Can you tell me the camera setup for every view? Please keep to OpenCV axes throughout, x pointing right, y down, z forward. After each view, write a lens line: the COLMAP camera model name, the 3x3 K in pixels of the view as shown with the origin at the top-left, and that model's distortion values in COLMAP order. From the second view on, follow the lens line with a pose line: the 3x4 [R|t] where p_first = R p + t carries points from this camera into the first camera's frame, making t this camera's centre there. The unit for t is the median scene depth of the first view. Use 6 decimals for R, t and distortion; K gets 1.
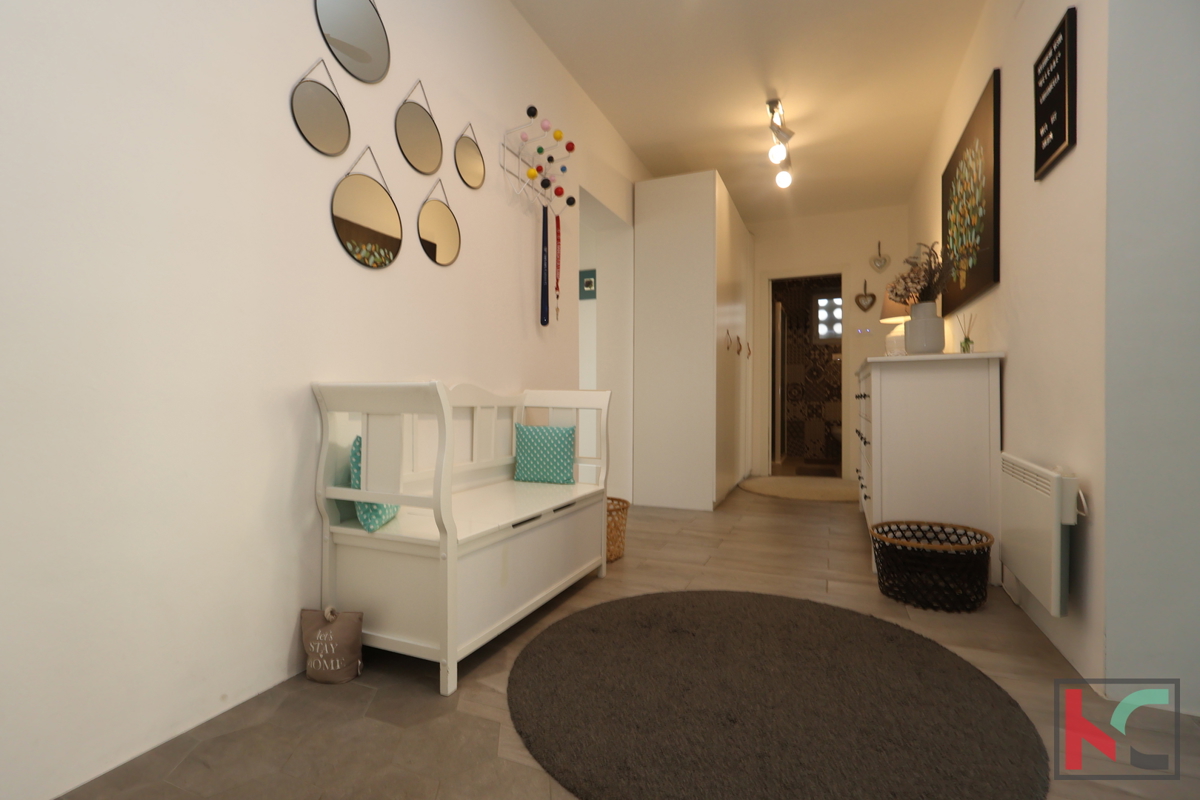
lens RADIAL K [[551.5, 0, 600.6], [0, 551.5, 398.9], [0, 0, 1]] dist [-0.001815, 0.000173]
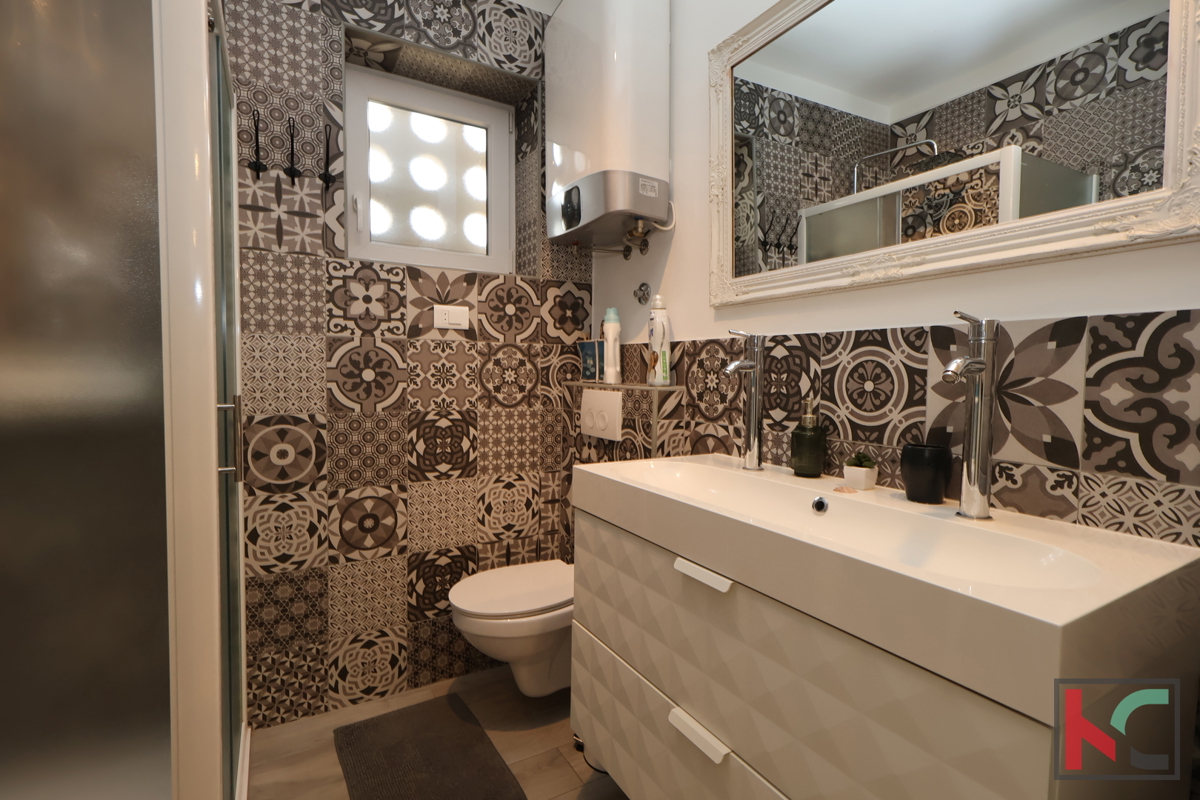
lens RADIAL K [[551.5, 0, 602.6], [0, 551.5, 399.8], [0, 0, 1]] dist [-0.001815, 0.000173]
pose [[0.599874, -0.025673, 0.799682, 0.250085], [-0.001278, 0.999453, 0.033045, -0.043261], [-0.800093, -0.020845, 0.599513, 0.759801]]
